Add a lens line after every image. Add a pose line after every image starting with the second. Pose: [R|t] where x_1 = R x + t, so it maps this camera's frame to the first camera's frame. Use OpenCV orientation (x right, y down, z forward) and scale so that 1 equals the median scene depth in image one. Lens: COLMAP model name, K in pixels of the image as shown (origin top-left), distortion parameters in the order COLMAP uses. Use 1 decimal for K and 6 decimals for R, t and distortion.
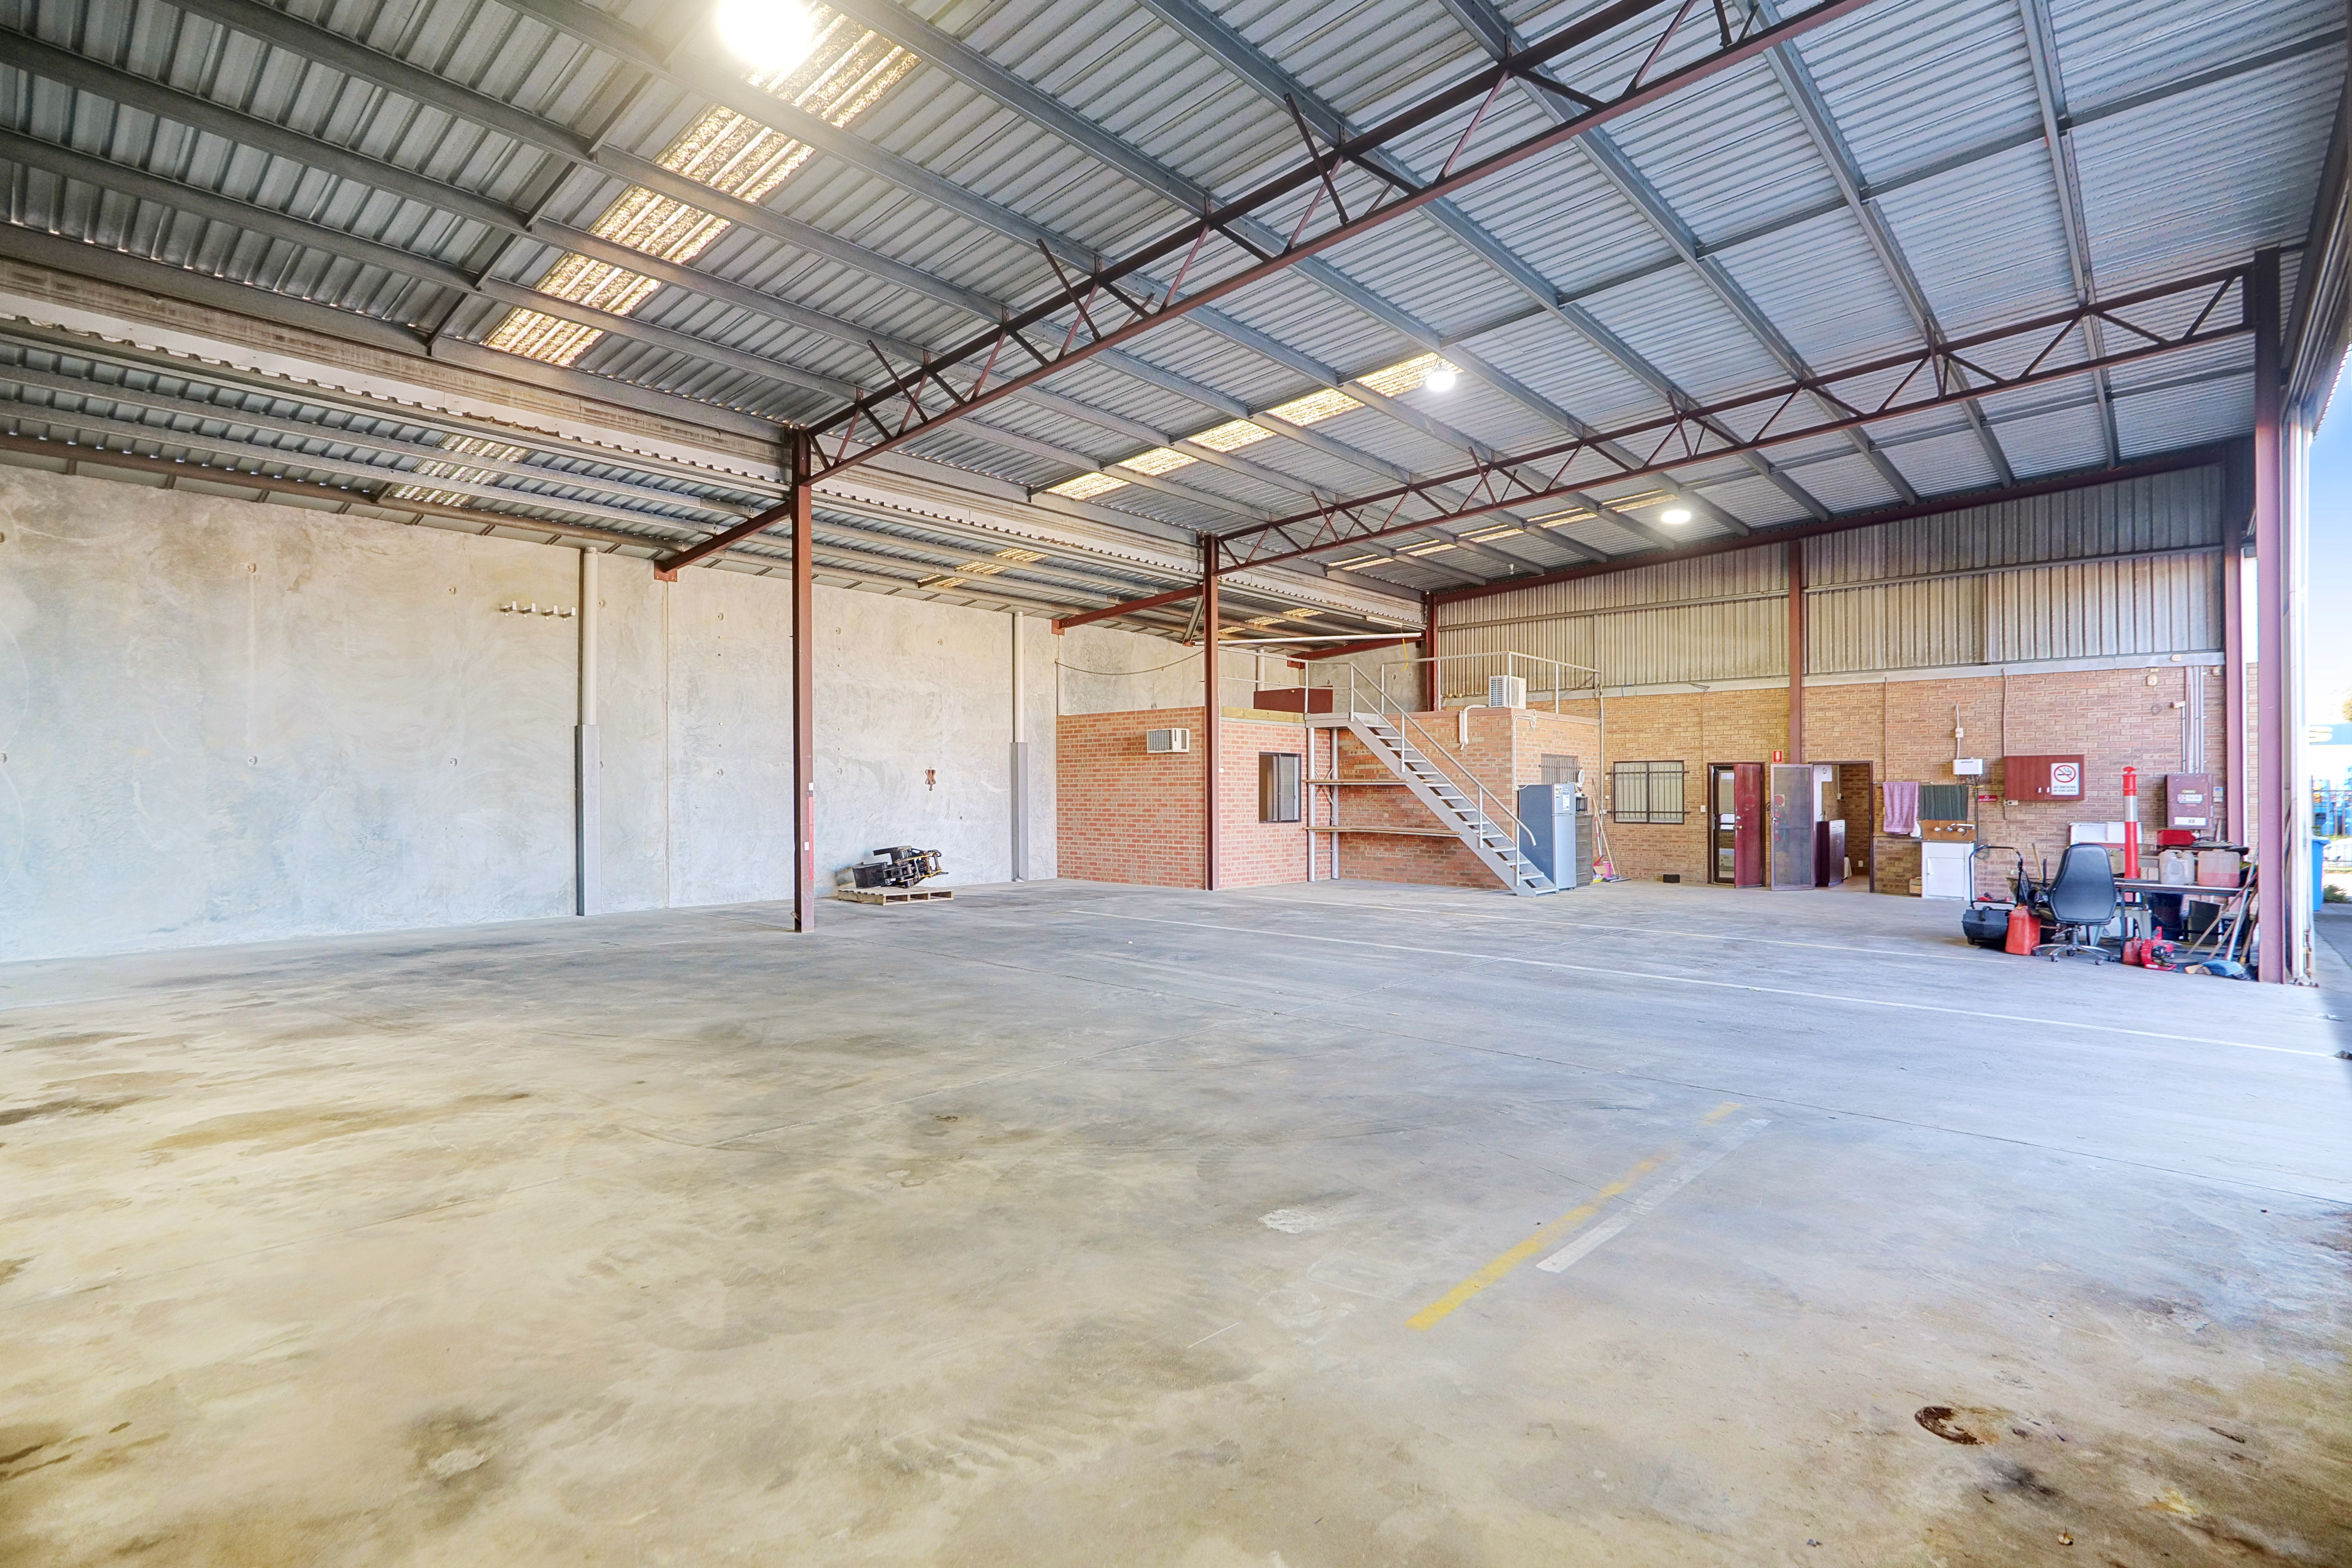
lens RADIAL K [[1099.4, 0, 1182.1], [0, 1099.4, 782.2], [0, 0, 1]] dist [-0.009534, 0.000127]
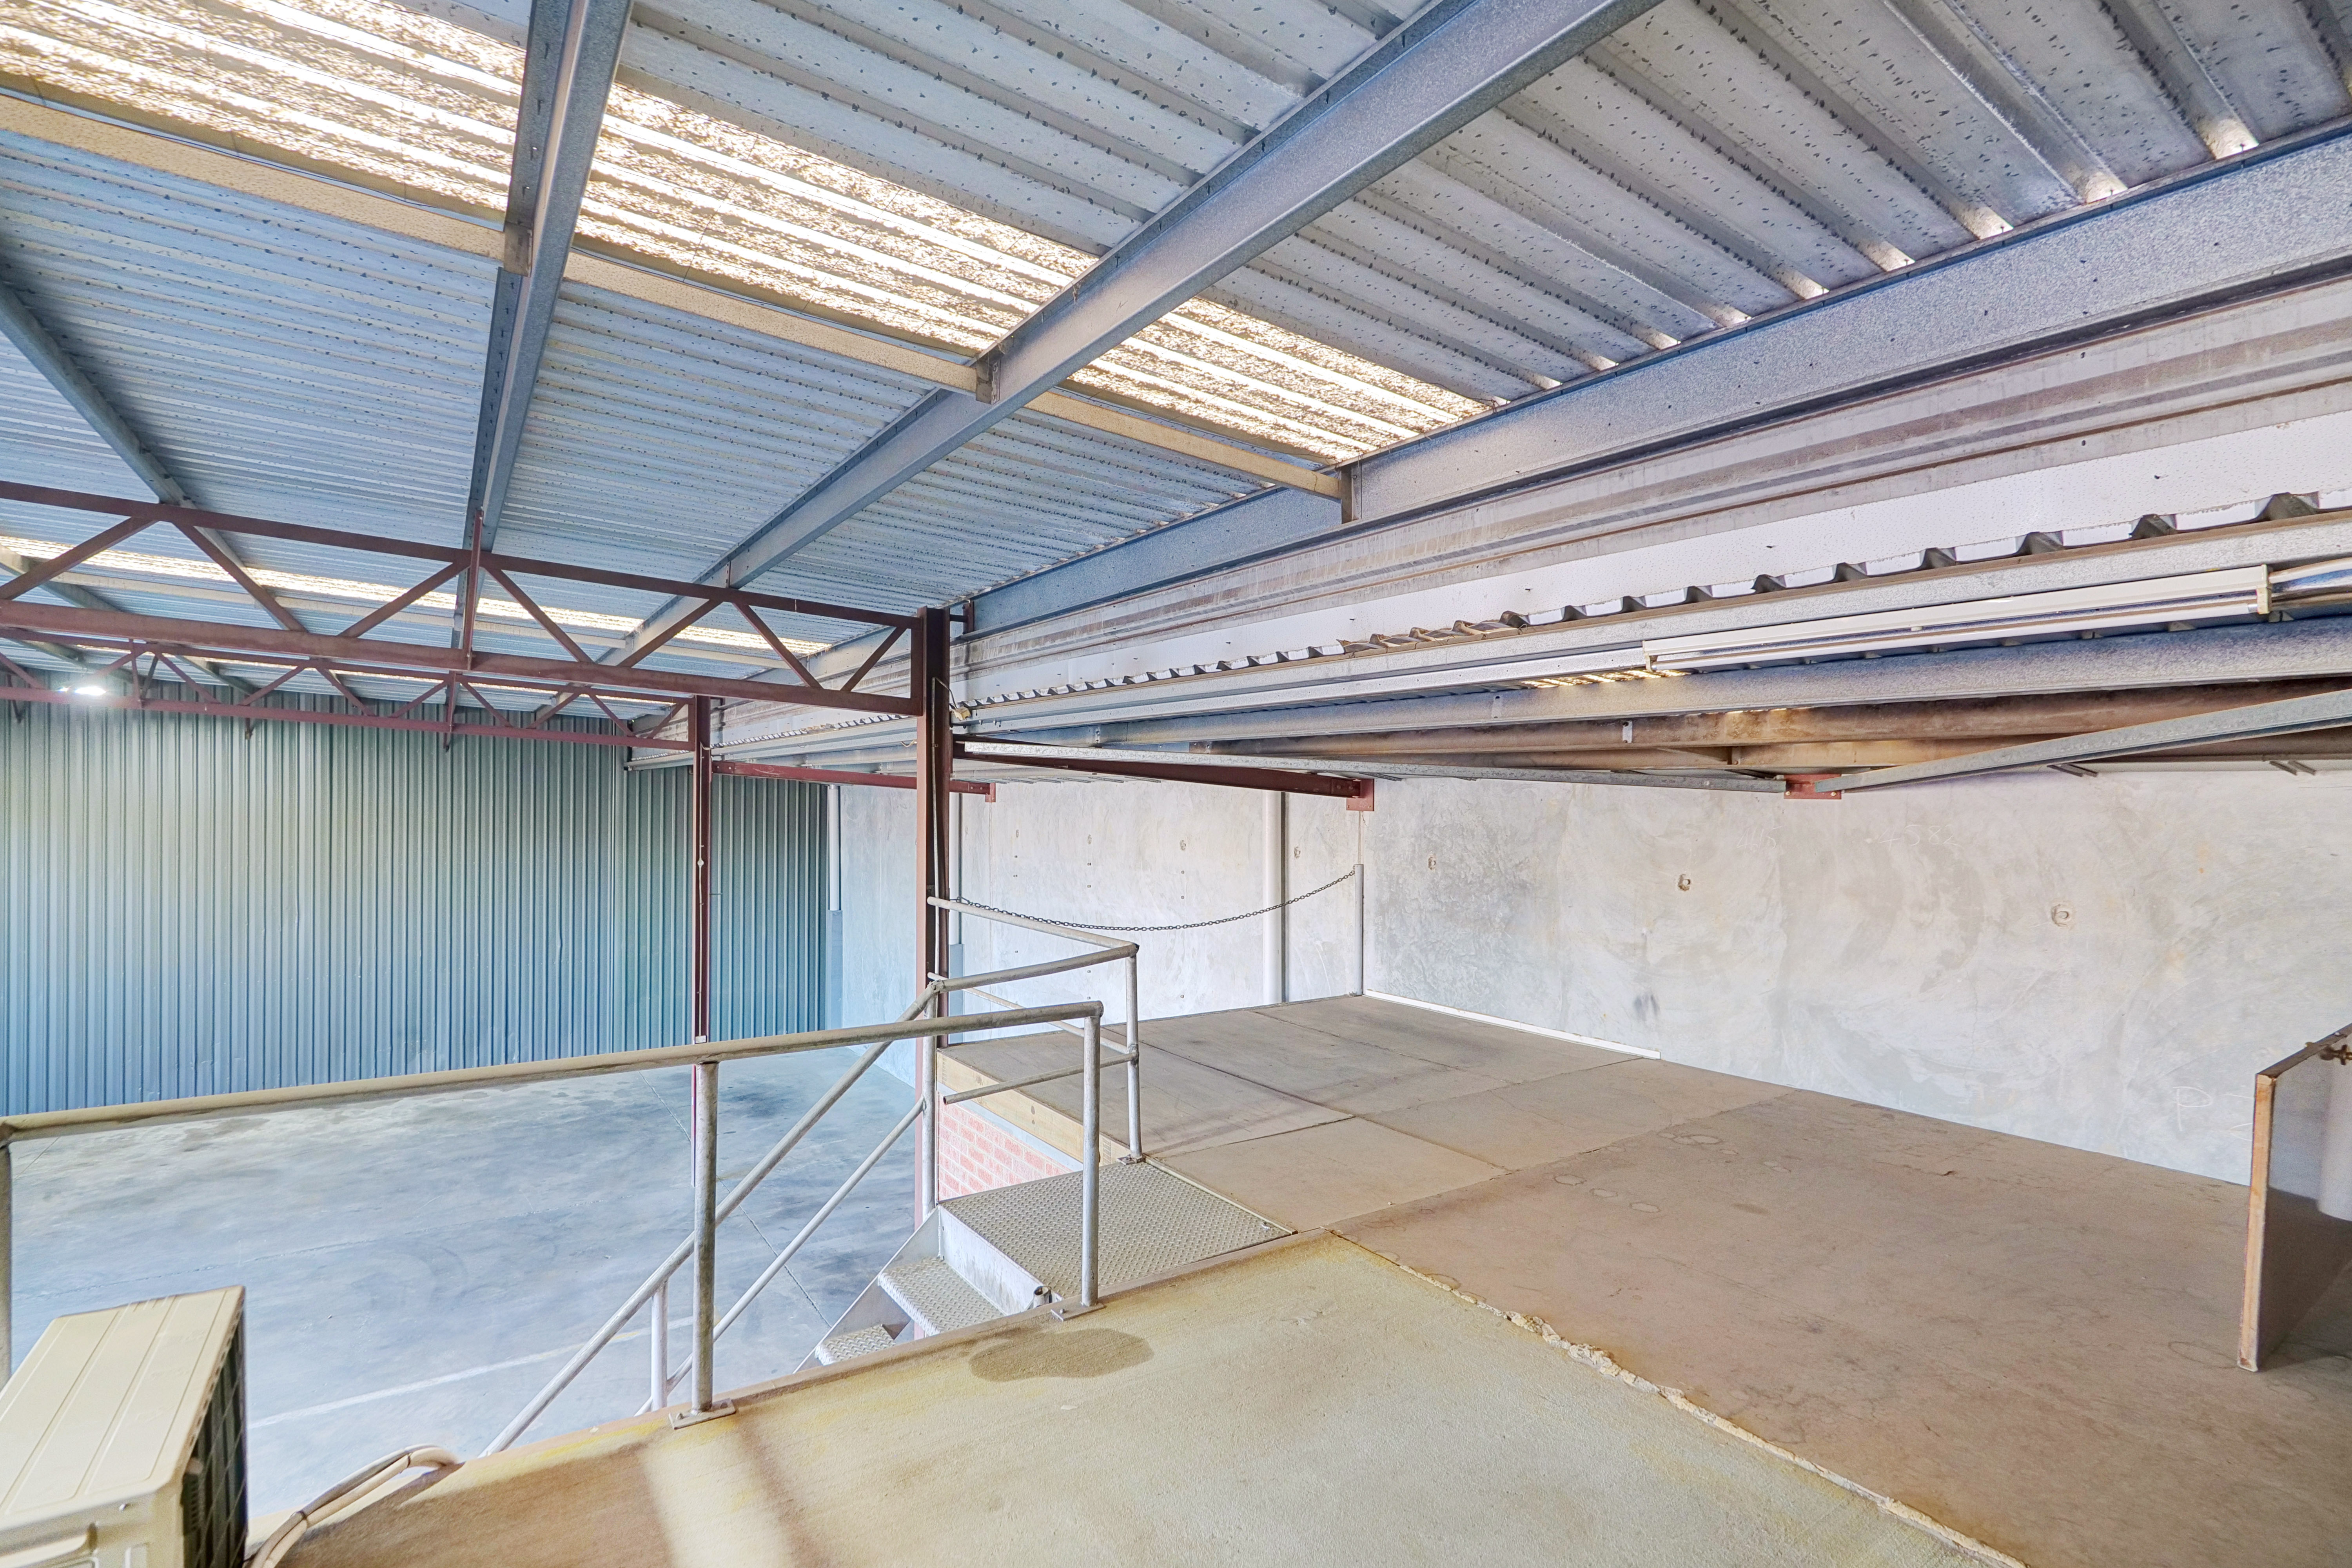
lens RADIAL K [[1106.0, 0, 1176.0], [0, 1106.0, 784.0], [0, 0, 1]] dist [-0.020700, -0.000810]
pose [[-0.237469, -0.014078, -0.971293, 0.397822], [-0.002539, 0.999901, -0.013872, -0.162729], [0.971392, -0.000828, -0.237481, 1.215820]]
